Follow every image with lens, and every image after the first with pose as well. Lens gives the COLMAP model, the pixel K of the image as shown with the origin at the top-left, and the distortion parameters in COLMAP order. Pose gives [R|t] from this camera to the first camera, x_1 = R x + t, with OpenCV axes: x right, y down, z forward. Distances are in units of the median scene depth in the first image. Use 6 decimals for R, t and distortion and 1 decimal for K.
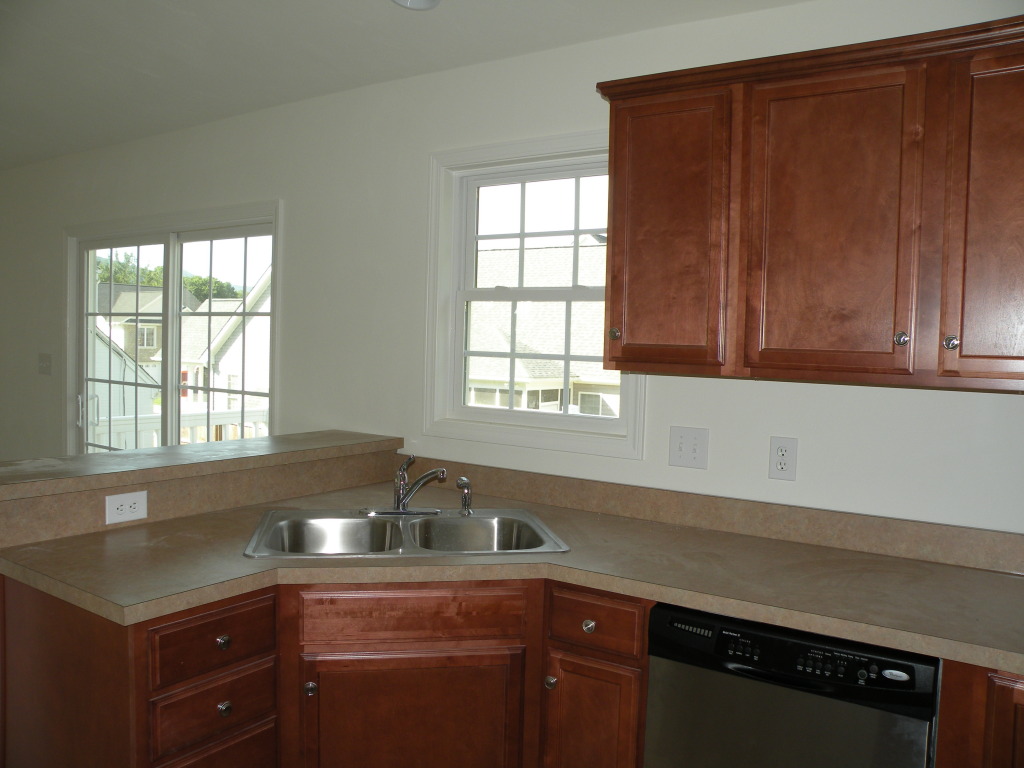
lens RADIAL K [[826.6, 0, 512.0], [0, 826.6, 384.0], [0, 0, 1]] dist [-0.153870, 0.124139]
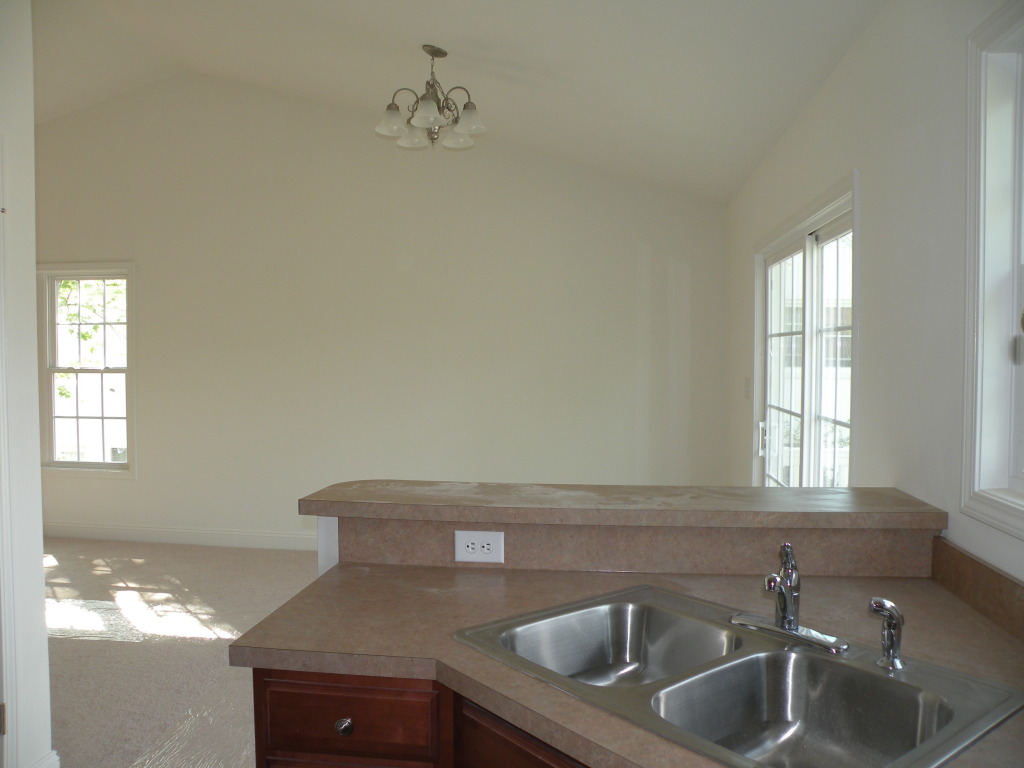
lens RADIAL K [[826.6, 0, 512.0], [0, 826.6, 384.0], [0, 0, 1]] dist [-0.153870, 0.124139]
pose [[0.449717, 0.004317, -0.893161, 0.352005], [-0.034362, 0.999332, -0.012471, -0.017282], [0.892510, 0.036299, 0.449565, 0.609532]]
